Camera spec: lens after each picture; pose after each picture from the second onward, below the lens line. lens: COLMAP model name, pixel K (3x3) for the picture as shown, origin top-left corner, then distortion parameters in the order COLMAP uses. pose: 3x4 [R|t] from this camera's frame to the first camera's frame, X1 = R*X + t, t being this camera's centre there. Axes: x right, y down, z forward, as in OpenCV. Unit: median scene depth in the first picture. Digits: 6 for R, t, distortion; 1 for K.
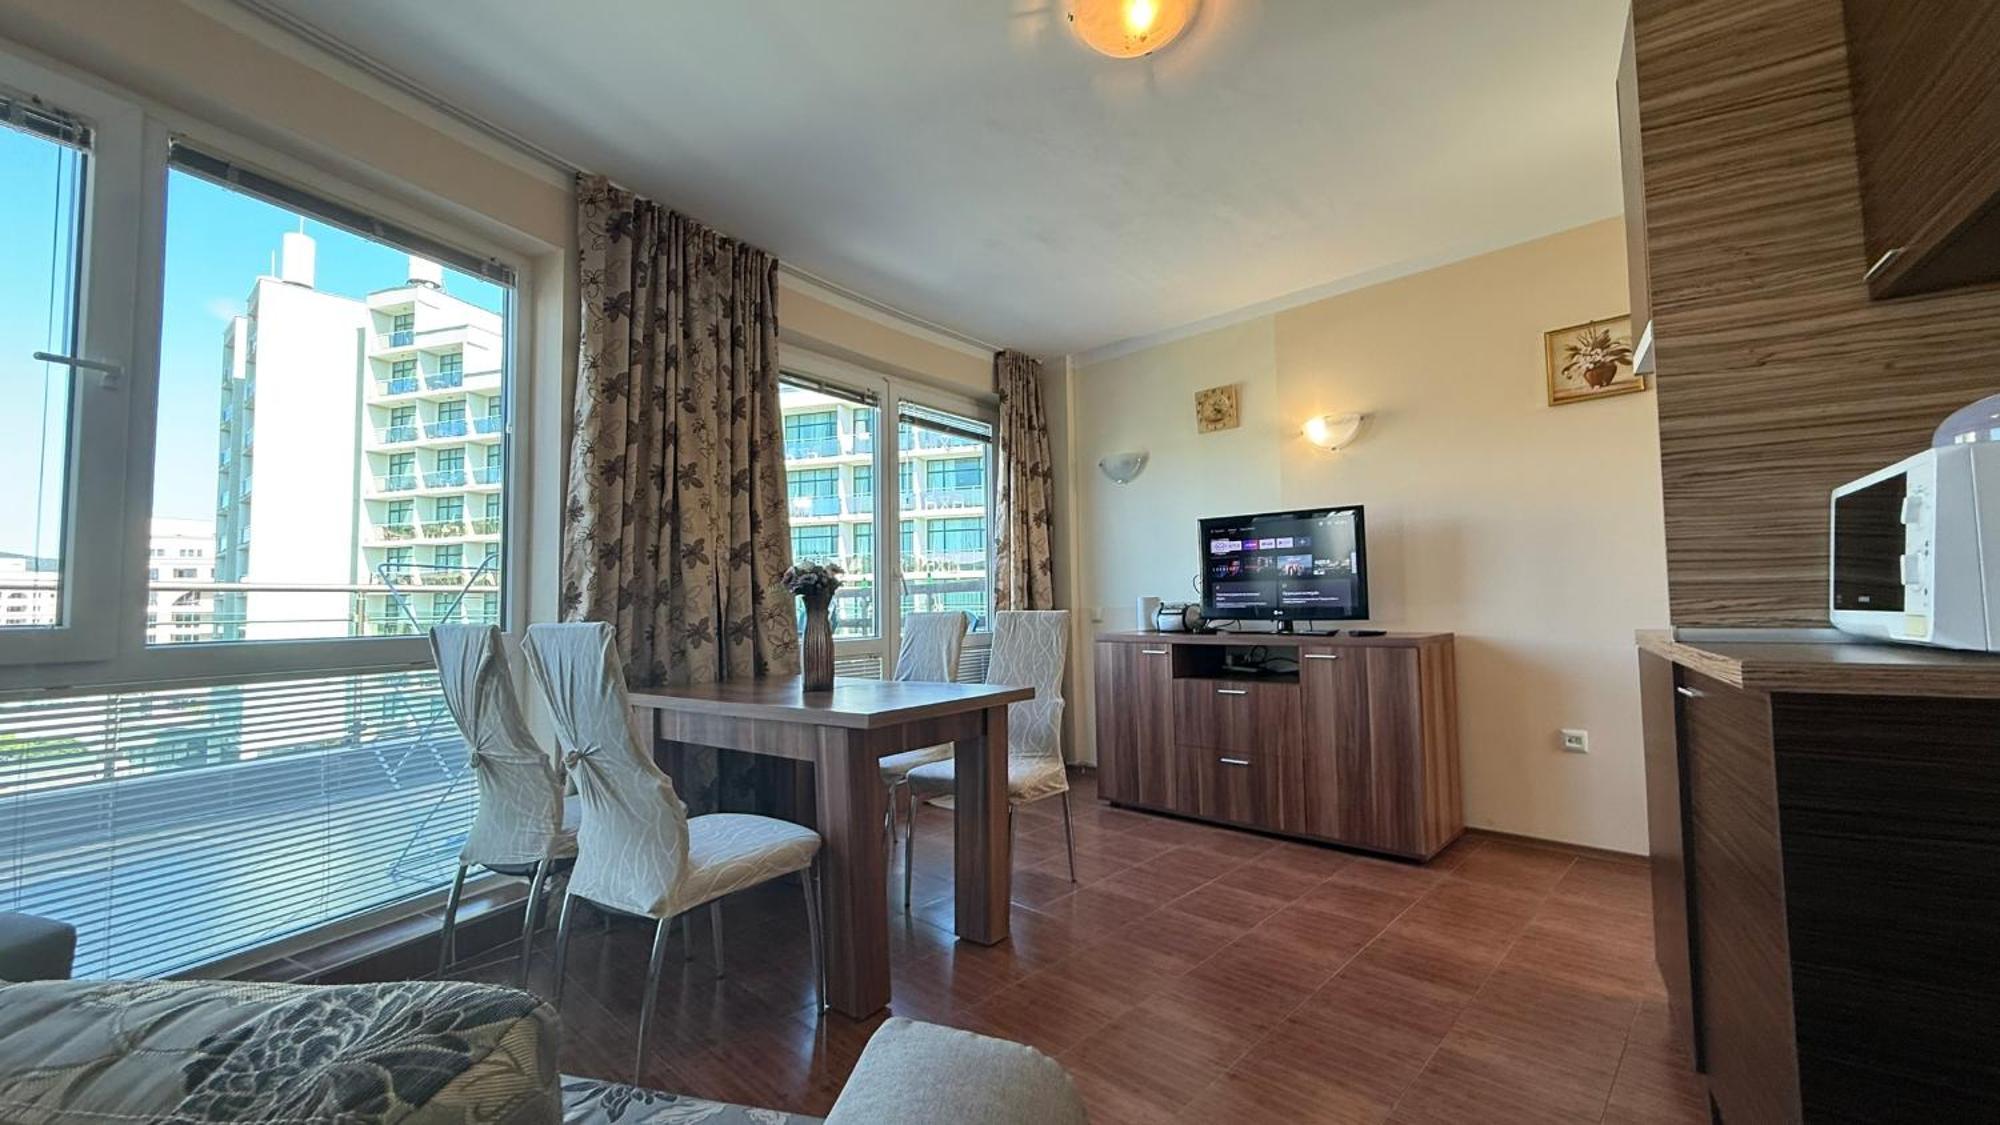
lens RADIAL K [[797.4, 0, 994.8], [0, 797.4, 562.7], [0, 0, 1]] dist [-0.001368, -0.000575]
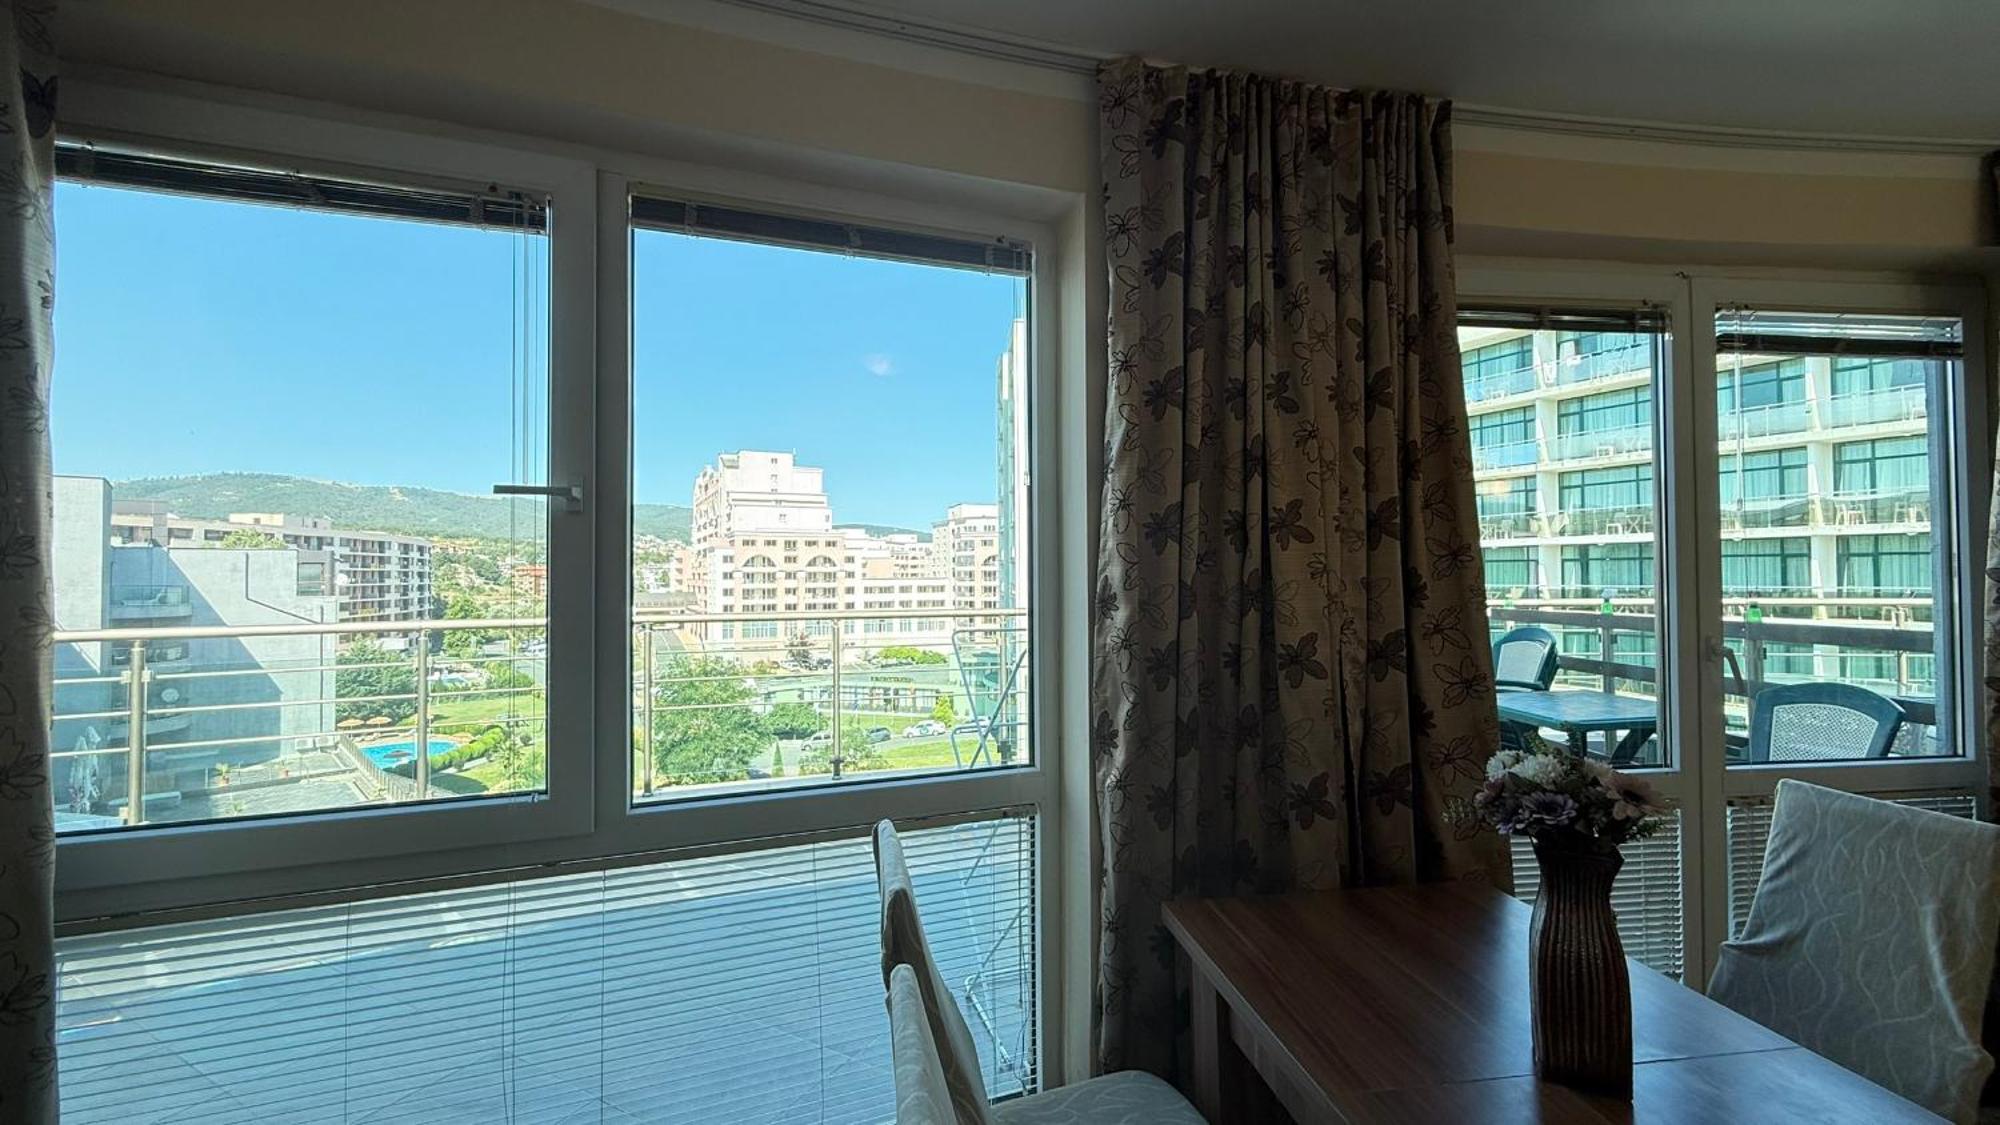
lens RADIAL K [[797.4, 0, 993.4], [0, 797.4, 557.8], [0, 0, 1]] dist [-0.001368, -0.000575]
pose [[0.704003, -0.002949, -0.710191, -0.105491], [0.034630, 0.998944, 0.030180, -0.094251], [0.709352, -0.045840, 0.703362, 0.377180]]
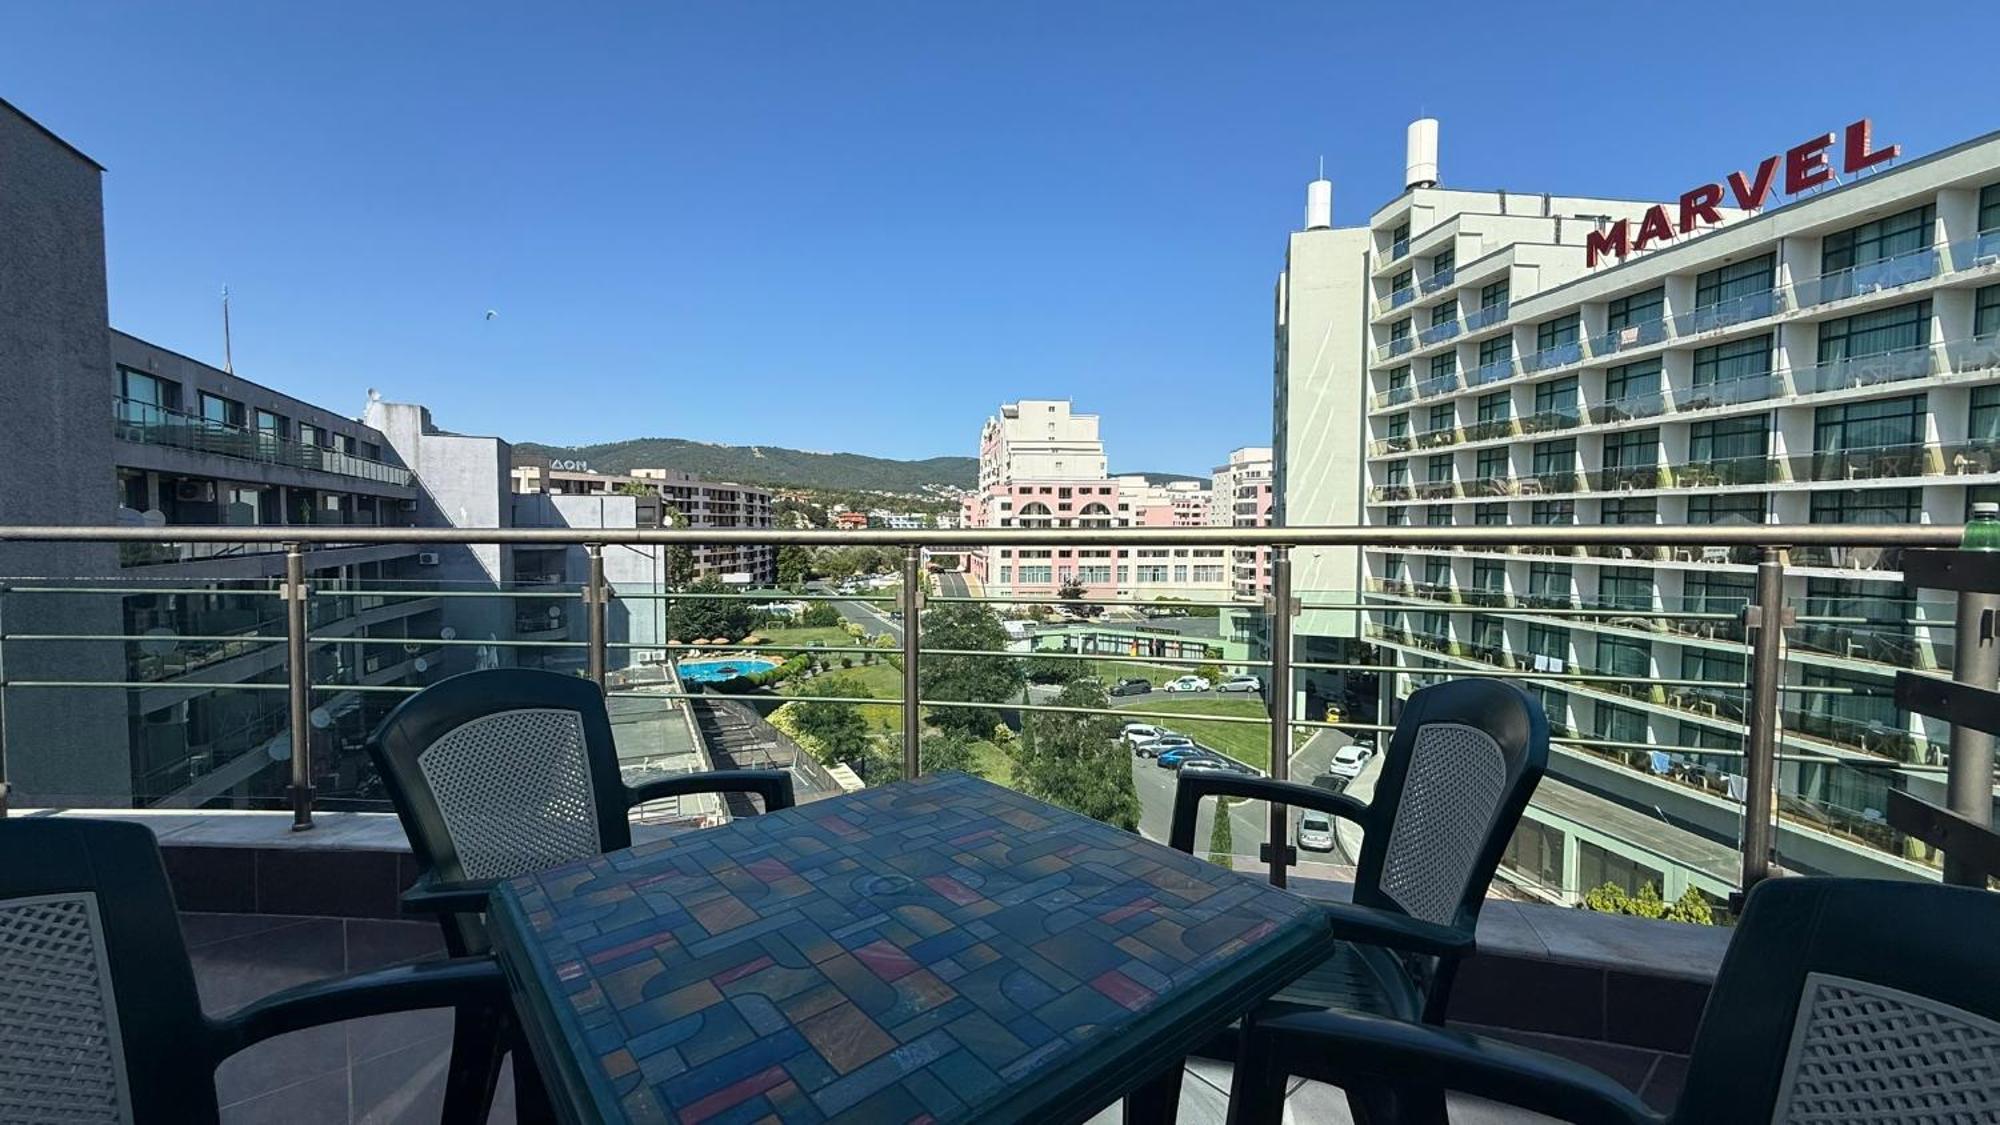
lens RADIAL K [[797.4, 0, 995.6], [0, 797.4, 561.0], [0, 0, 1]] dist [-0.001368, -0.000575]
pose [[0.412577, 0.059651, -0.908968, -0.292452], [0.041605, 0.995578, 0.084219, 0.028413], [0.909972, -0.072564, 0.408271, 1.445176]]
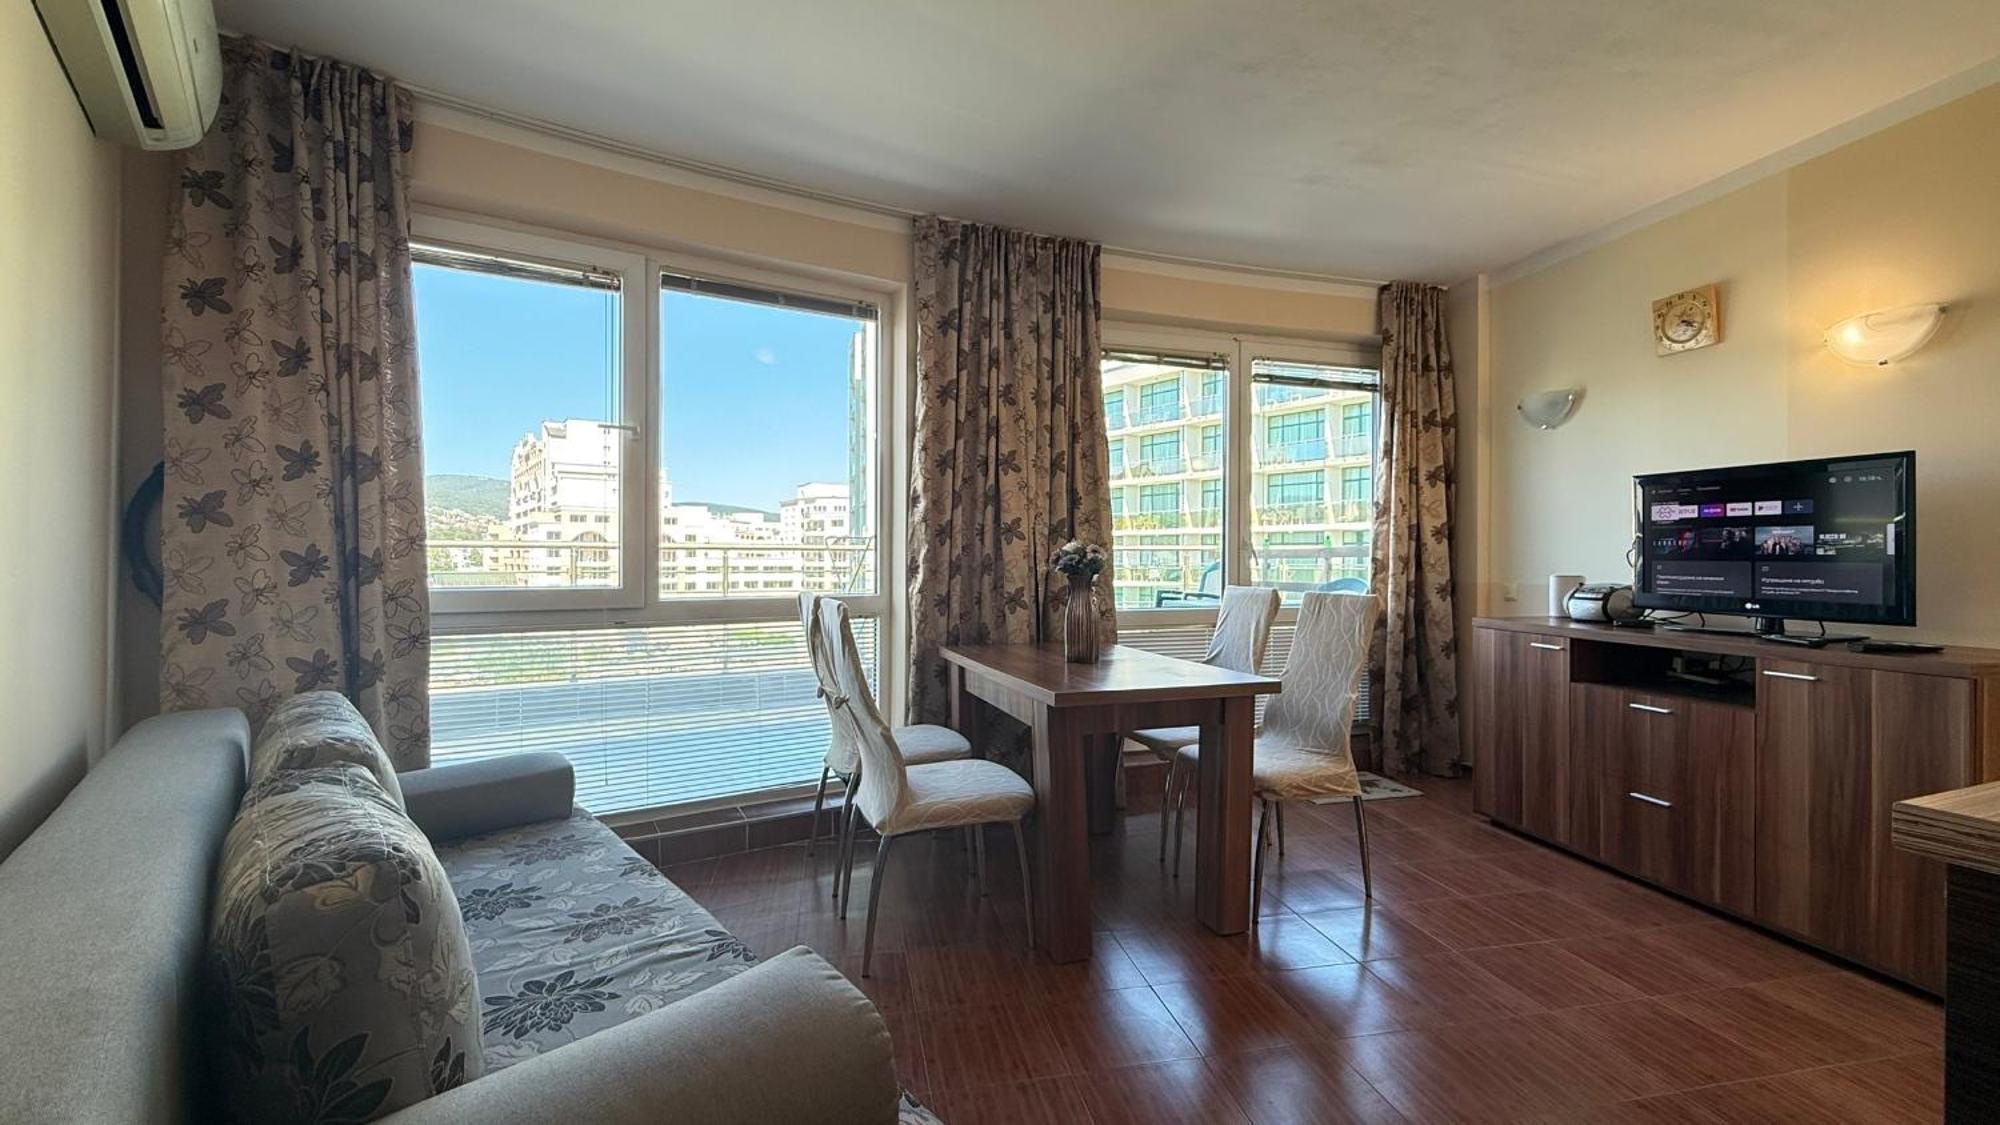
lens RADIAL K [[797.4, 0, 995.2], [0, 797.4, 562.7], [0, 0, 1]] dist [-0.001368, -0.000575]
pose [[0.824408, 0.023499, -0.565507, 0.213460], [0.014173, 0.997967, 0.062130, -0.031761], [0.565818, -0.059236, 0.822400, 0.038054]]
